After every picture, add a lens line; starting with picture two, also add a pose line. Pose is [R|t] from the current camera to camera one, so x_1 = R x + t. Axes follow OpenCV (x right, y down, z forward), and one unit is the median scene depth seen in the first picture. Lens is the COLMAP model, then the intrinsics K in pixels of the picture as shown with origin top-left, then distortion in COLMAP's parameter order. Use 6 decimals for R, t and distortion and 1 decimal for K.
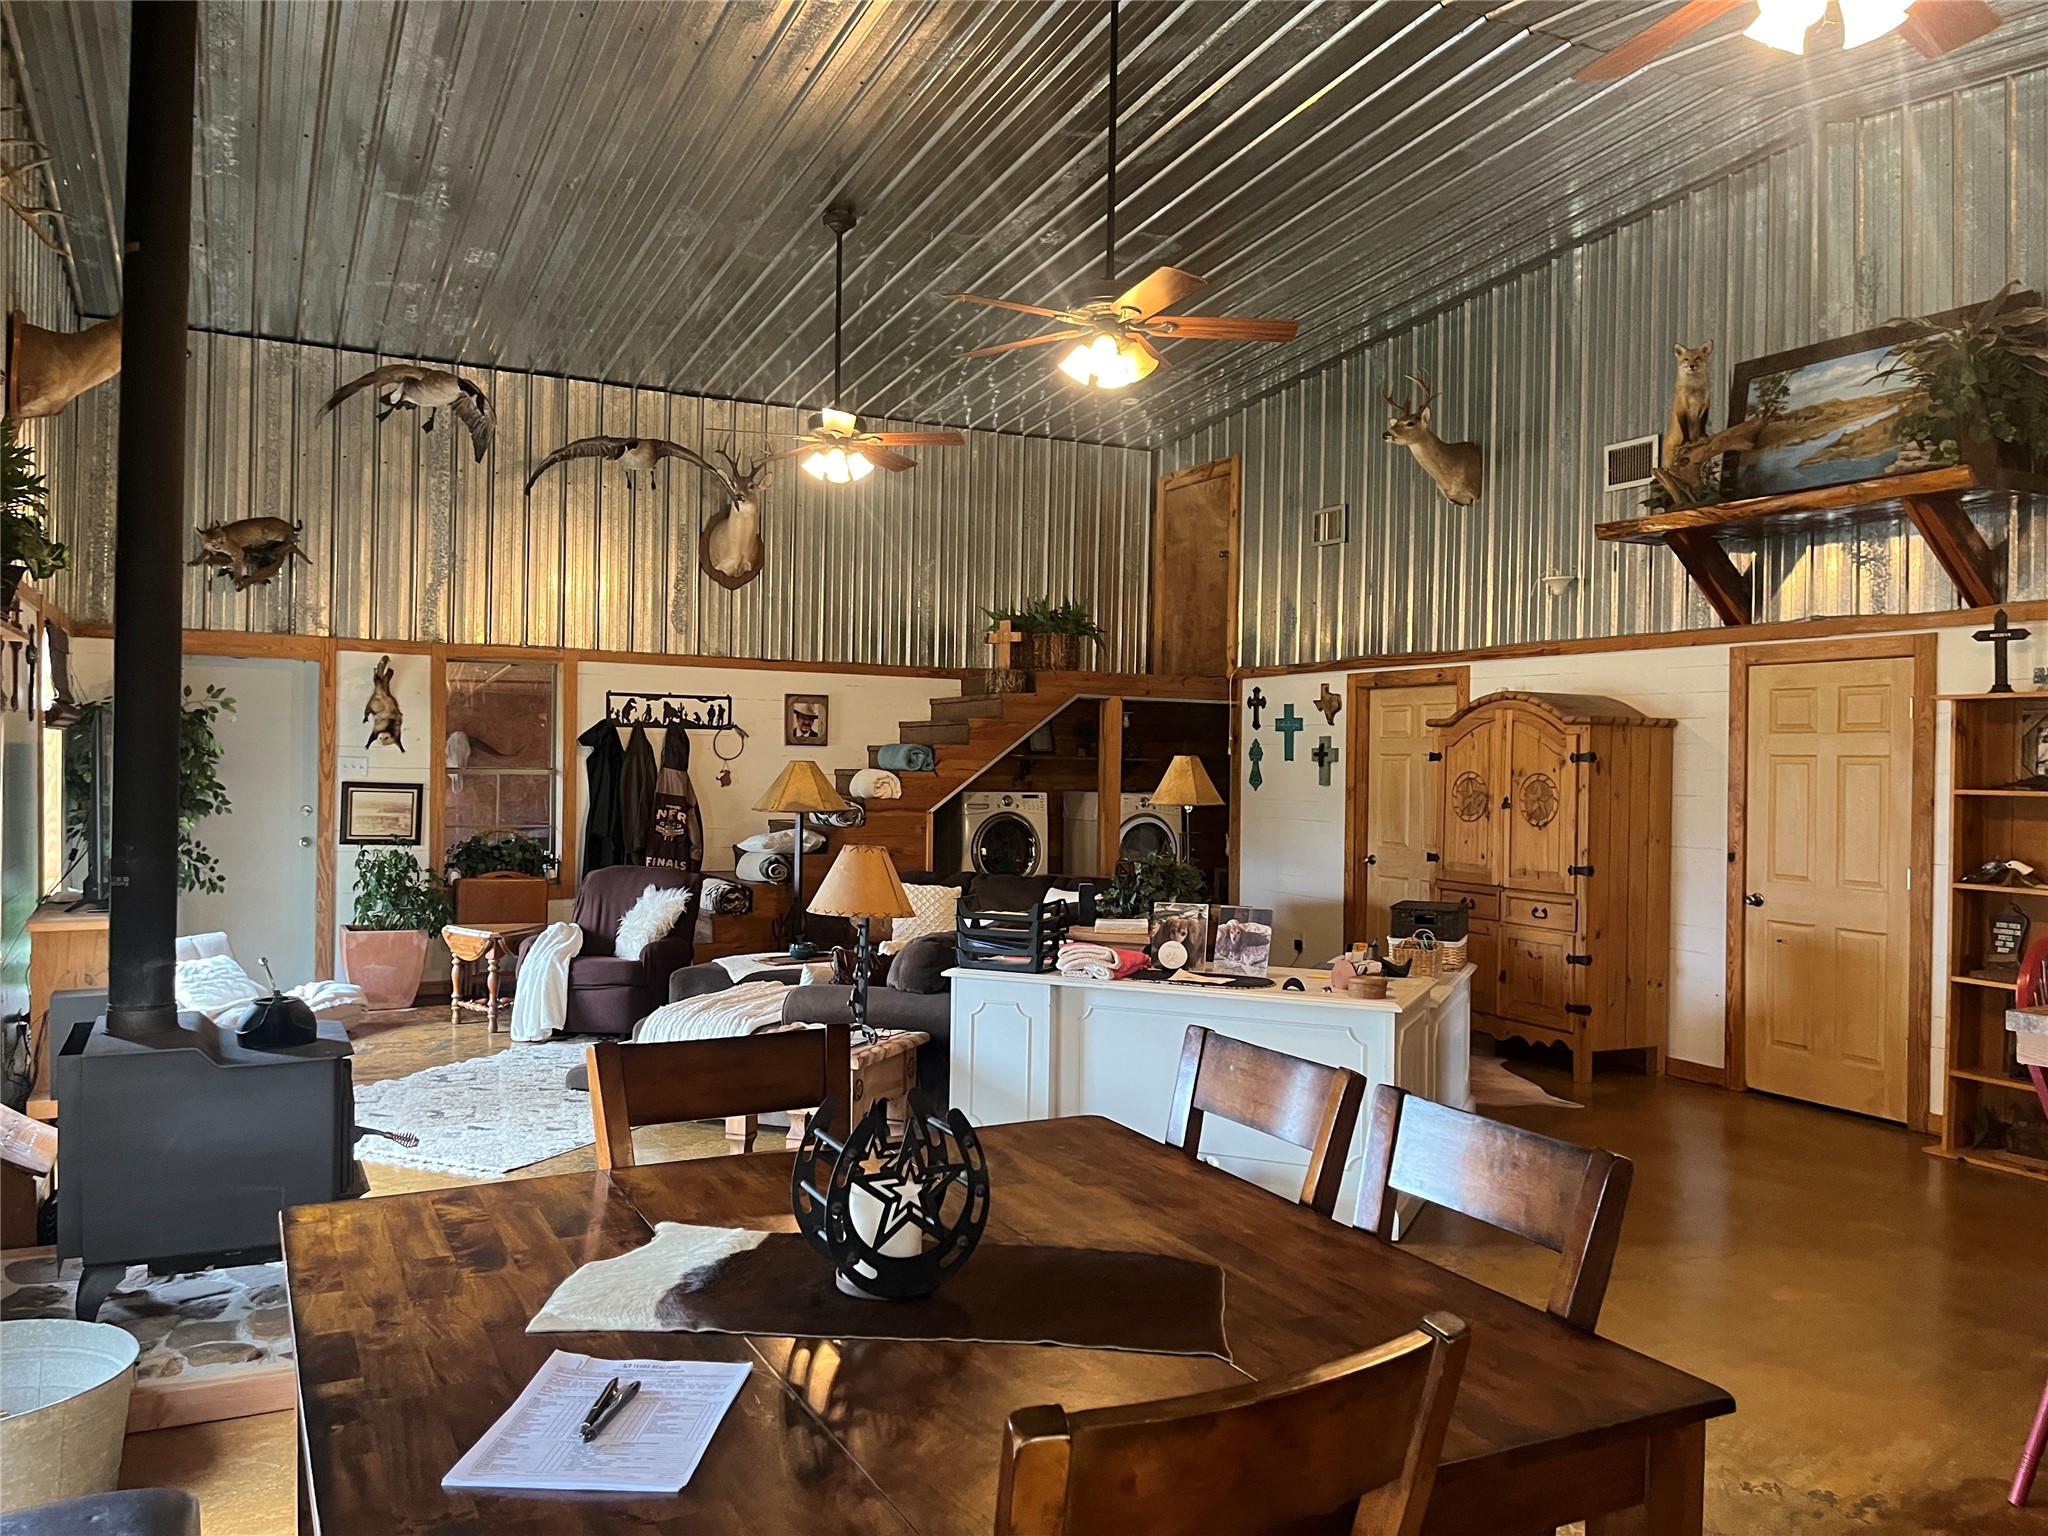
lens RADIAL K [[1539.1, 0, 1007.5], [0, 1539.1, 765.9], [0, 0, 1]] dist [0.075850, -0.102777]
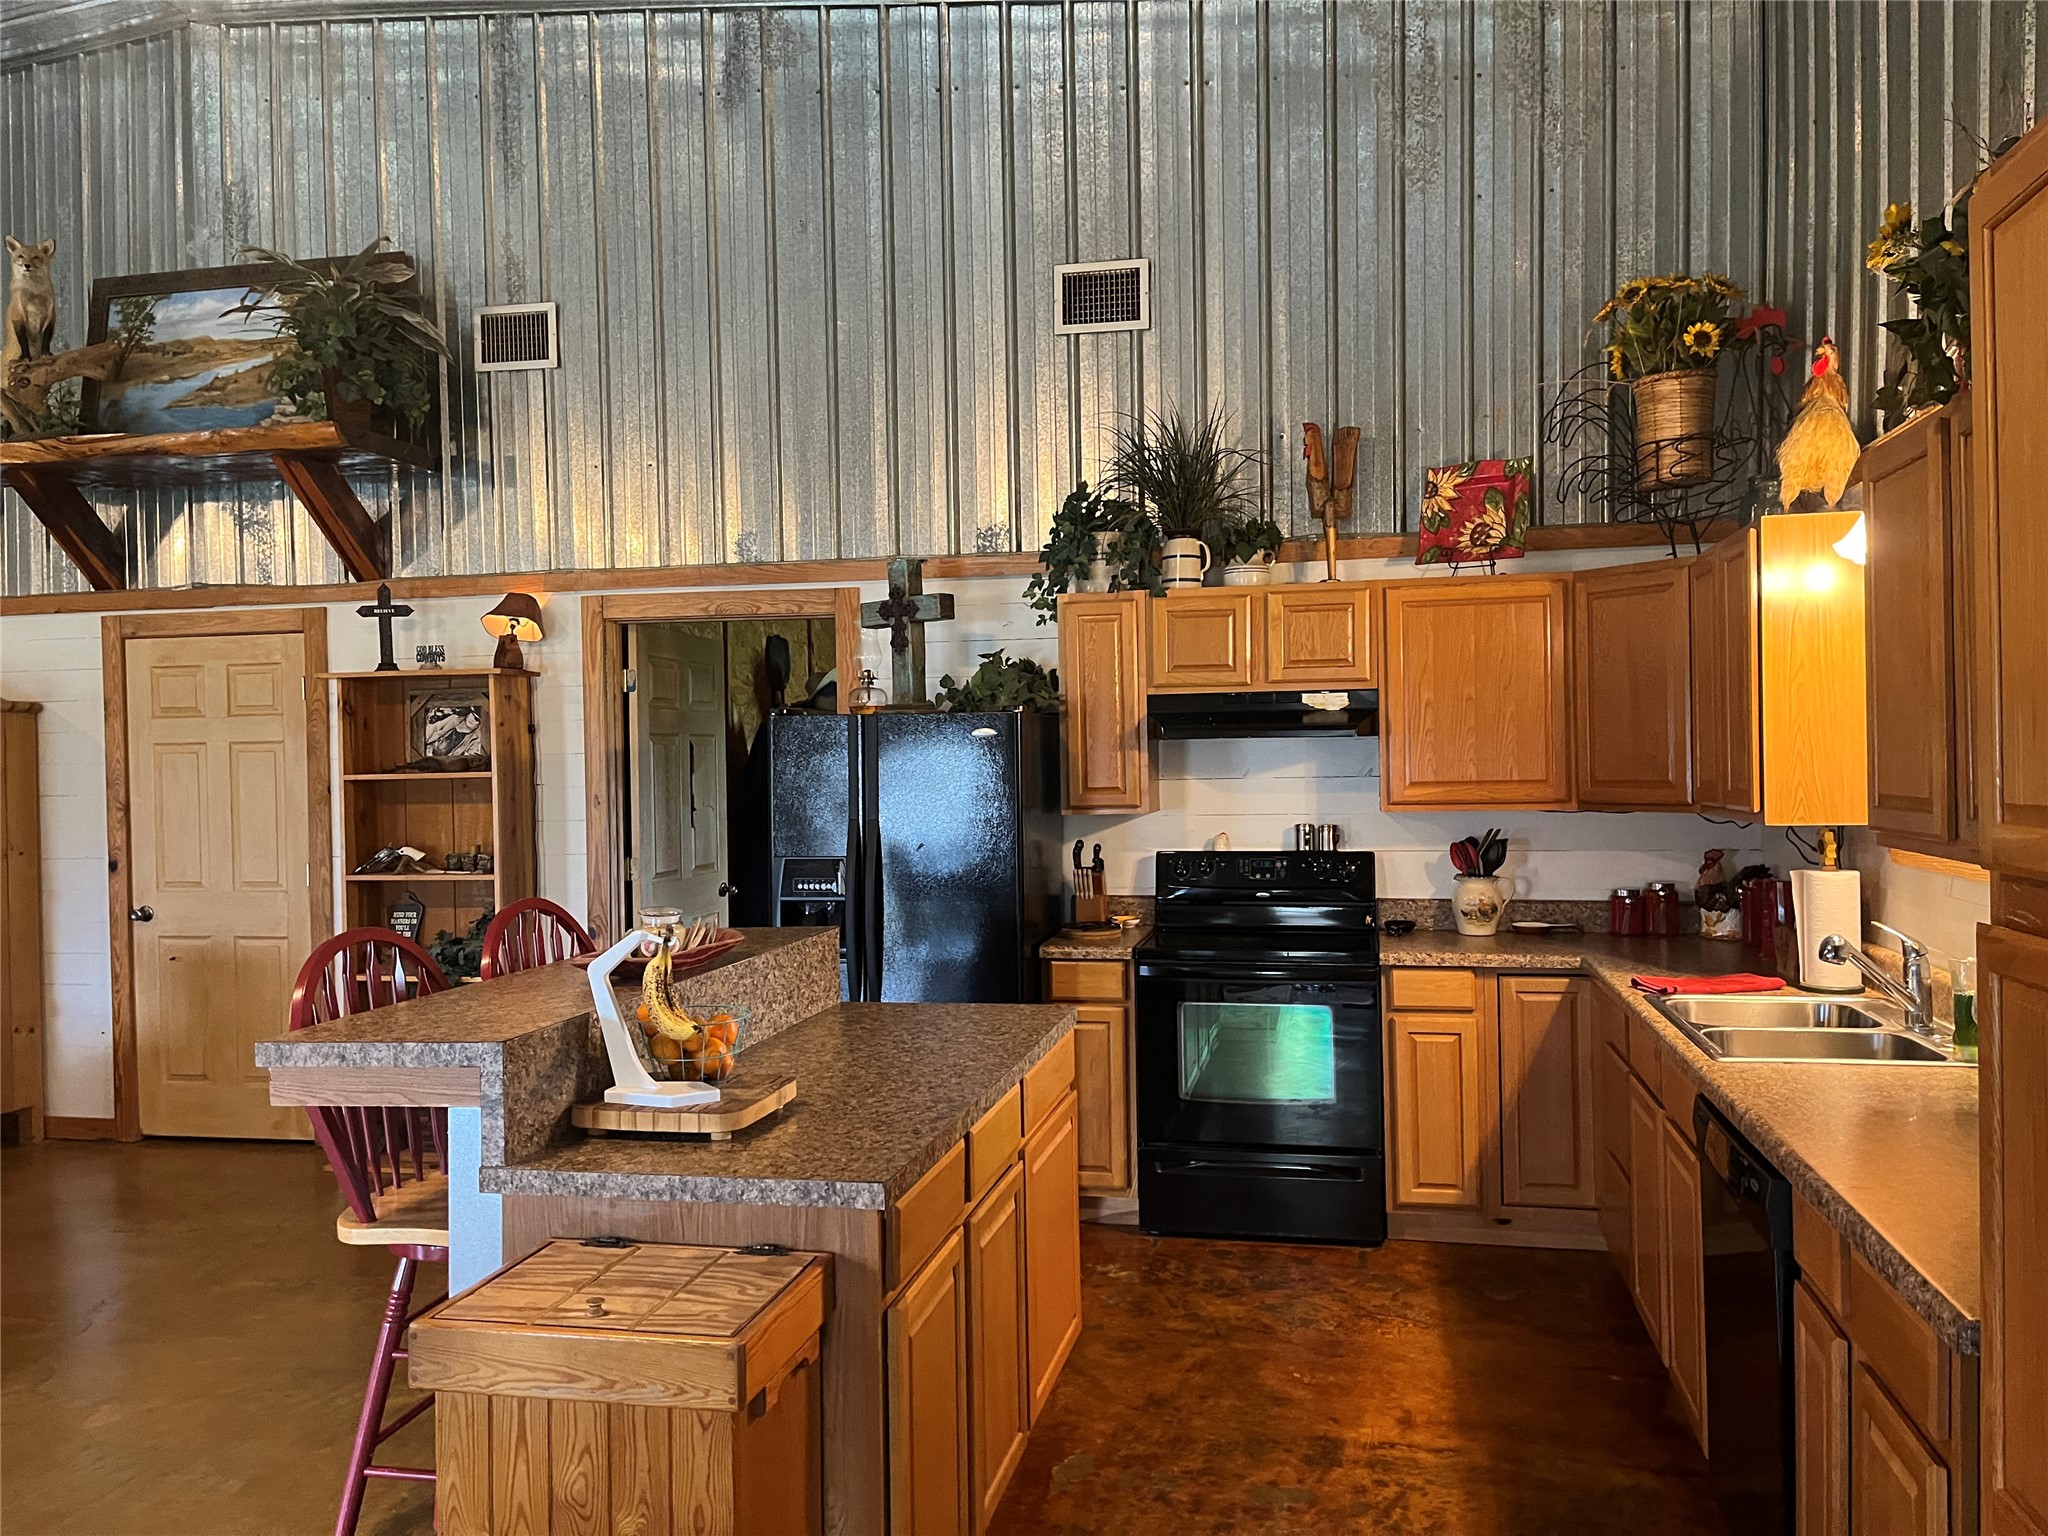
lens RADIAL K [[1539.1, 0, 1025.8], [0, 1539.1, 770.0], [0, 0, 1]] dist [0.075850, -0.102777]
pose [[0.625080, -0.031824, 0.779911, 0.126619], [0.031546, 0.999382, 0.015496, 0.009841], [-0.779923, 0.014917, 0.625698, 0.094347]]
